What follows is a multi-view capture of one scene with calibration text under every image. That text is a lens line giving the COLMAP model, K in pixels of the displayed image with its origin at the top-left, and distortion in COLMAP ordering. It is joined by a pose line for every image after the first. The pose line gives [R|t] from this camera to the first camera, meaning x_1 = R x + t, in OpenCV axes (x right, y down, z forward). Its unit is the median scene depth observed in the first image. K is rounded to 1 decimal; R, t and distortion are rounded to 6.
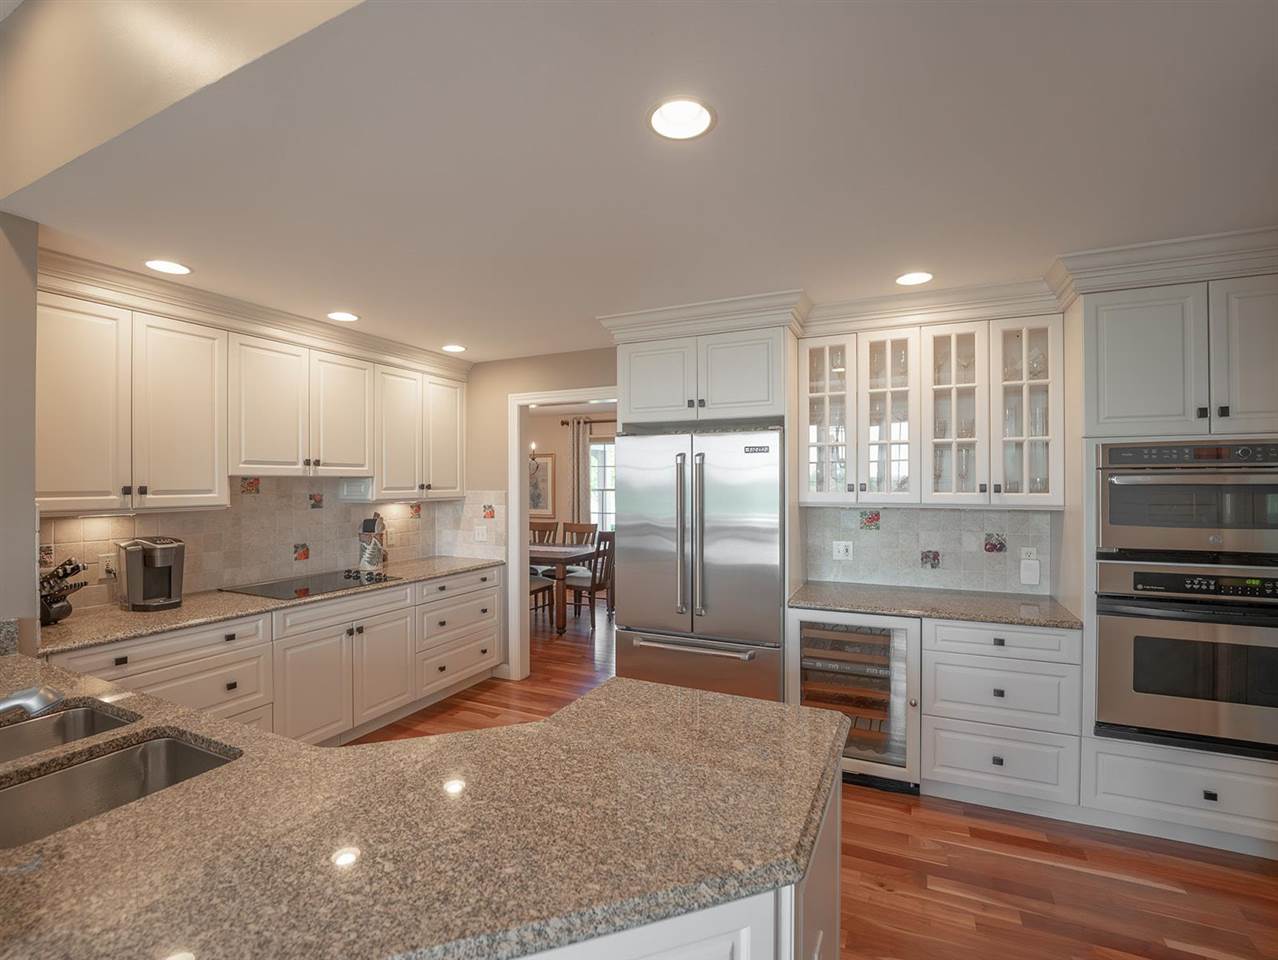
lens RADIAL K [[613.6, 0, 639.0], [0, 613.6, 480.0], [0, 0, 1]] dist [0.015781, 0.000210]
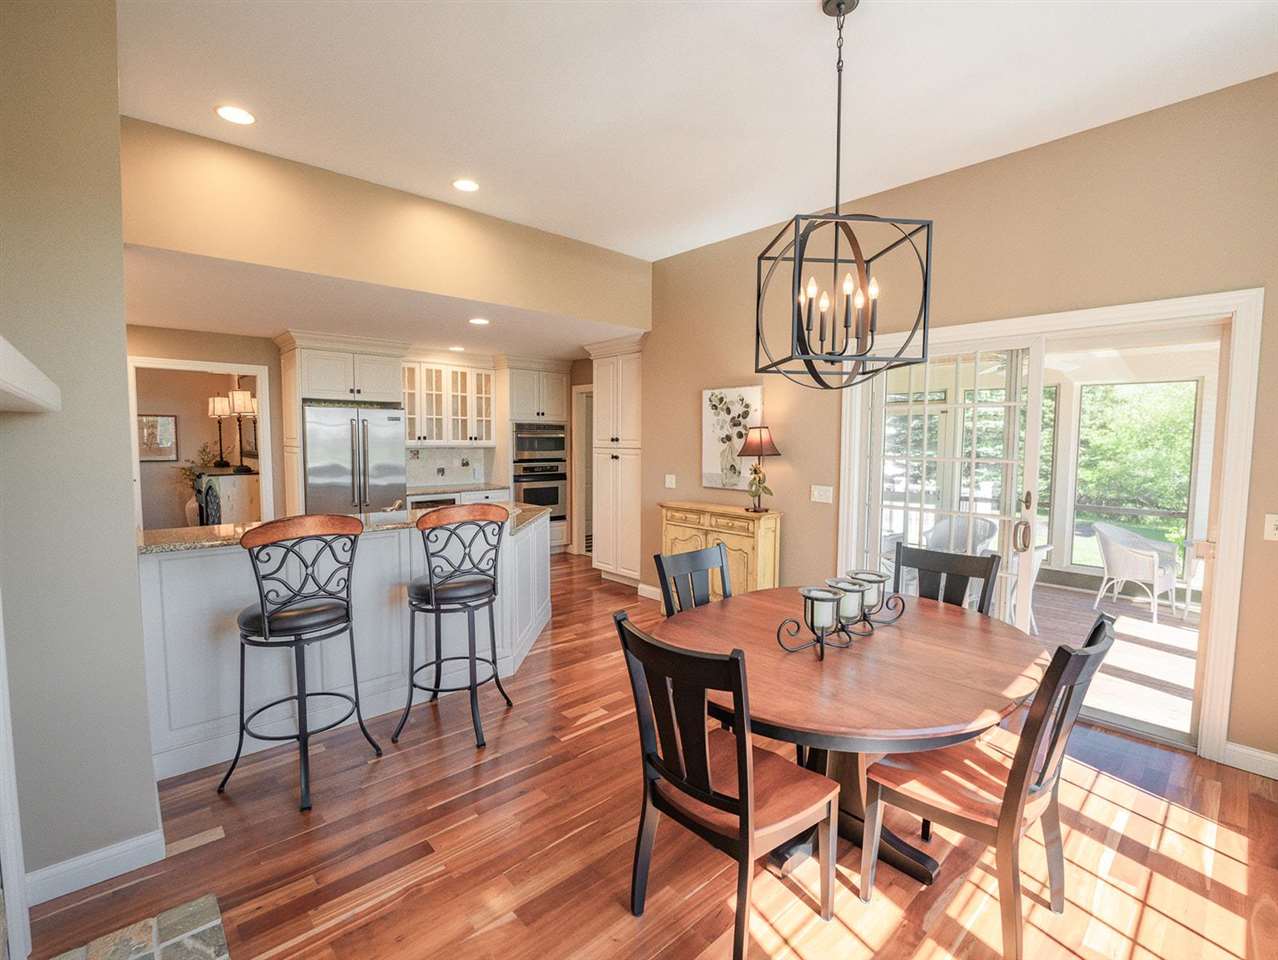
lens RADIAL K [[583.2, 0, 633.6], [0, 583.2, 478.2], [0, 0, 1]] dist [-0.036366, 0.007540]
pose [[0.395051, -0.058715, 0.916781, -1.179462], [-0.010371, 0.997607, 0.068361, 0.006011], [-0.918601, -0.036514, 0.393496, -0.440444]]
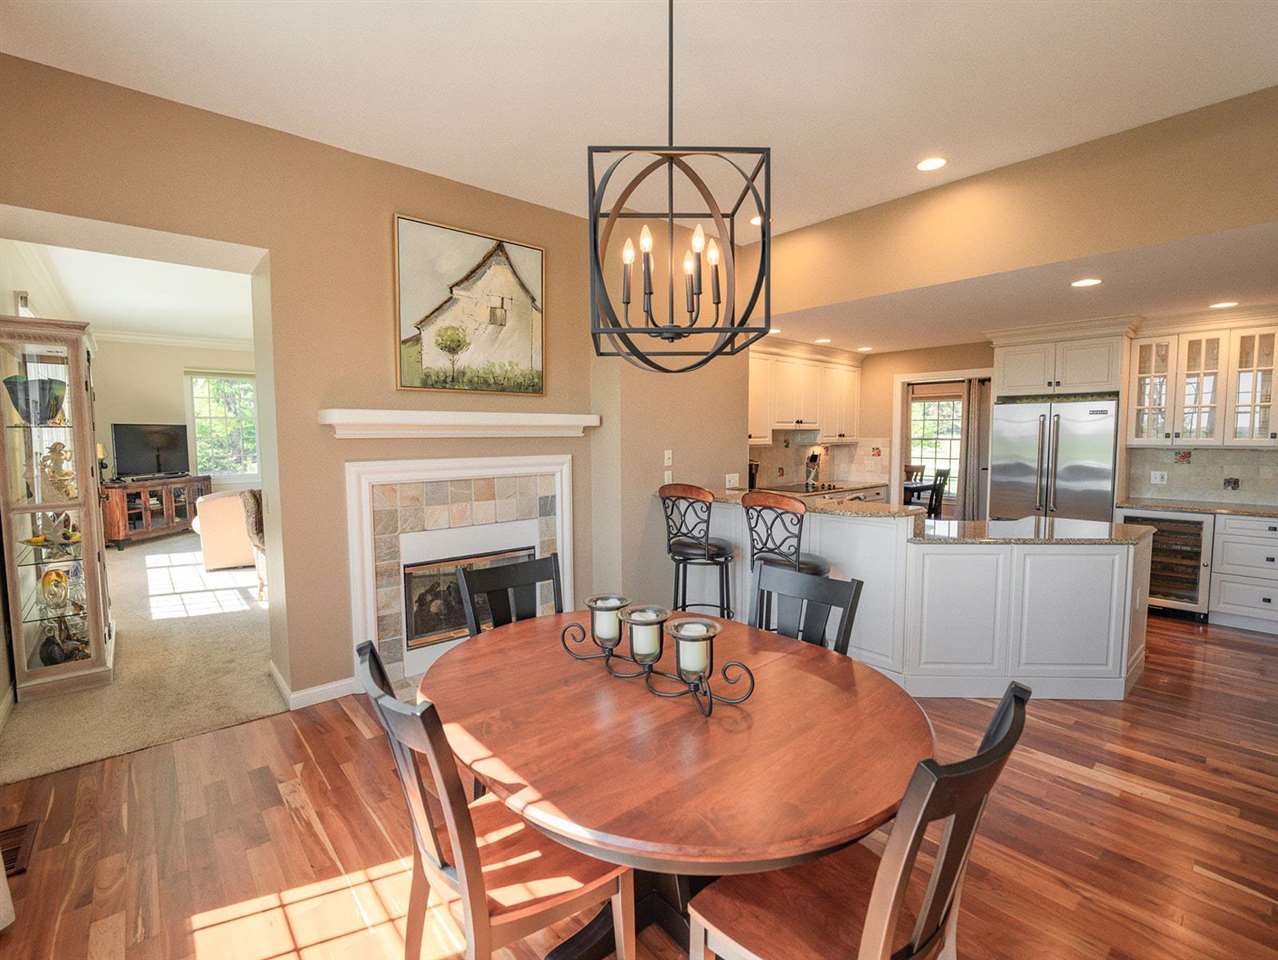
lens RADIAL K [[583.2, 0, 633.6], [0, 583.2, 478.2], [0, 0, 1]] dist [-0.036366, 0.007540]
pose [[0.909113, 0.027753, -0.415625, -0.289021], [0.004942, 0.996989, 0.077384, 0.002728], [0.416521, -0.072405, 0.906238, -0.885788]]
